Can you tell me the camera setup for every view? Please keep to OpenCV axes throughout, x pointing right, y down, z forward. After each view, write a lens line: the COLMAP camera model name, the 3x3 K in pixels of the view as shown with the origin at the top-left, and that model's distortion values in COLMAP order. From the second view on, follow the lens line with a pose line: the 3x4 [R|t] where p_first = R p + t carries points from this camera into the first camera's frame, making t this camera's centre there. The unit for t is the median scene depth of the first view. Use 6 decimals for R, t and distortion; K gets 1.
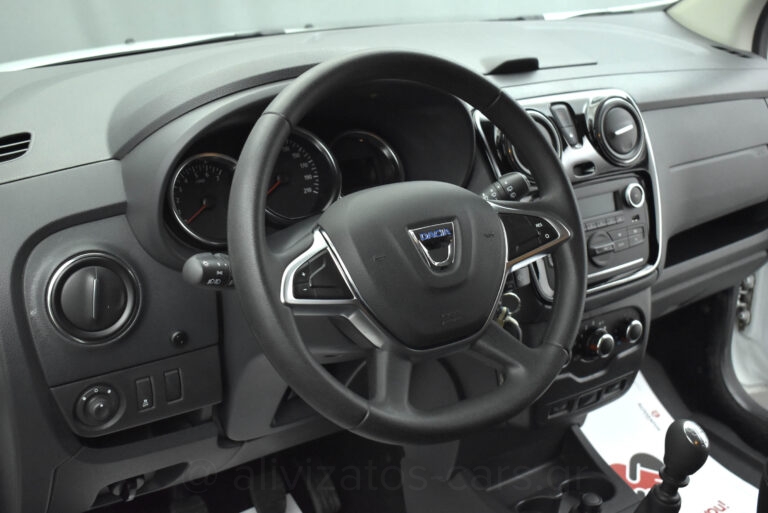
lens RADIAL K [[925.9, 0, 384.0], [0, 925.9, 256.5], [0, 0, 1]] dist [-0.048030, -0.001429]
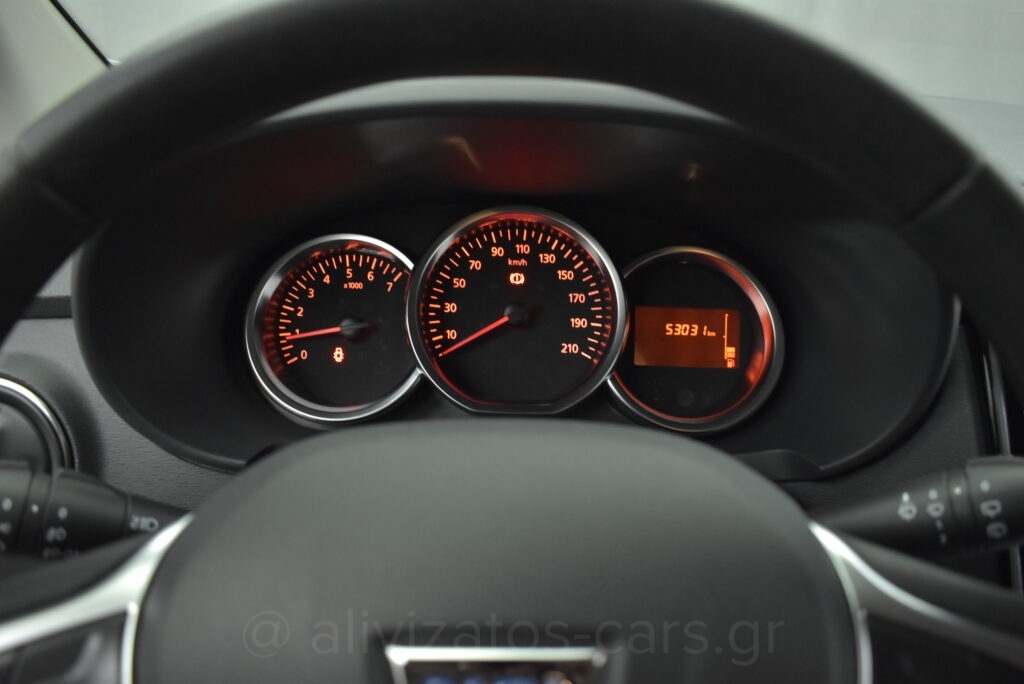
lens RADIAL K [[790.3, 0, 512.0], [0, 790.3, 342.0], [0, 0, 1]] dist [-0.089909, 0.003958]
pose [[0.830545, 0.243841, -0.500736, 0.098022], [-0.240406, 0.967953, 0.072610, -0.092265], [0.502394, 0.060074, 0.862549, 0.579022]]
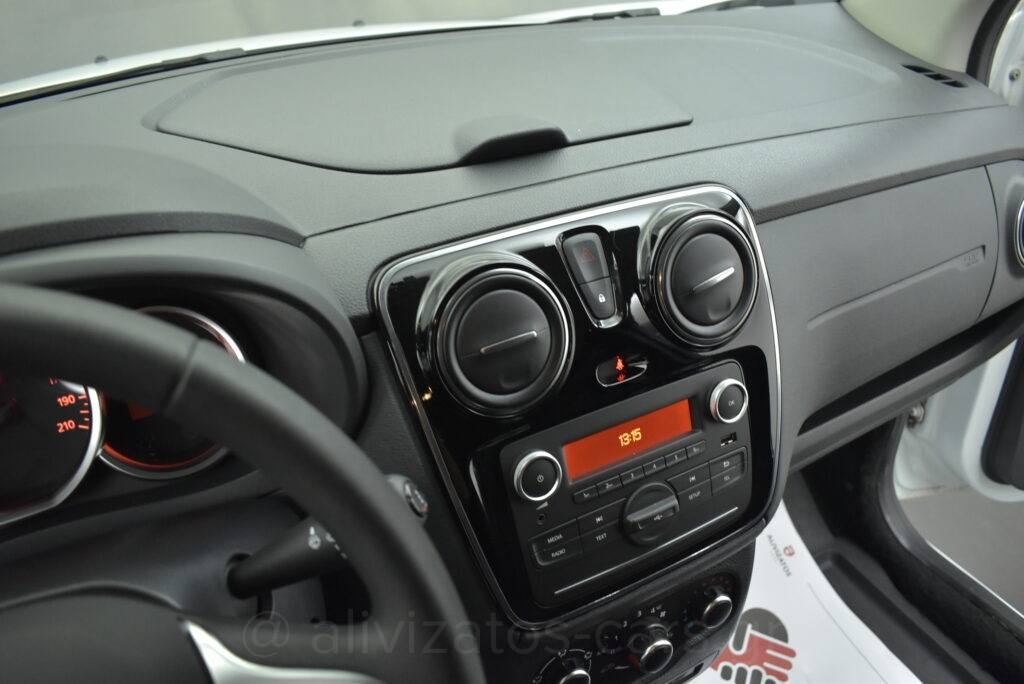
lens RADIAL K [[790.3, 0, 512.0], [0, 790.3, 342.0], [0, 0, 1]] dist [-0.089909, 0.003958]
pose [[0.994207, 0.027161, -0.103998, 0.201026], [-0.007303, 0.982380, 0.186752, -0.189480], [0.107238, -0.184911, 0.976887, 0.573626]]
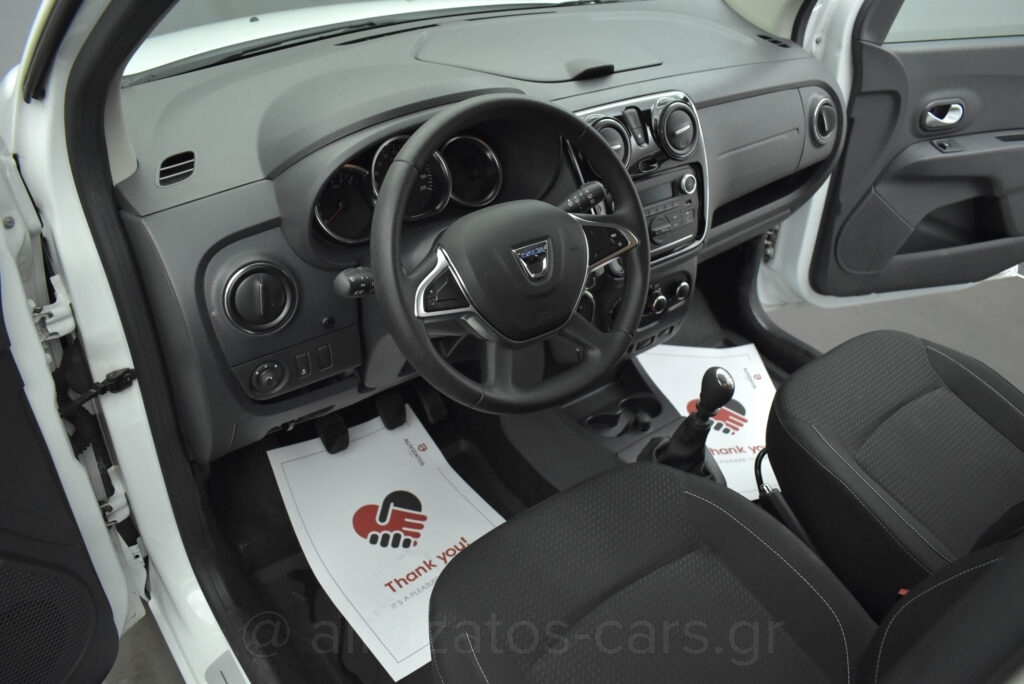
lens RADIAL K [[790.3, 0, 512.0], [0, 790.3, 342.0], [0, 0, 1]] dist [-0.089909, 0.003958]
pose [[0.998345, -0.009708, 0.056685, -0.025213], [-0.004190, 0.970751, 0.240052, -0.115669], [-0.057357, -0.239892, 0.969104, -0.051211]]
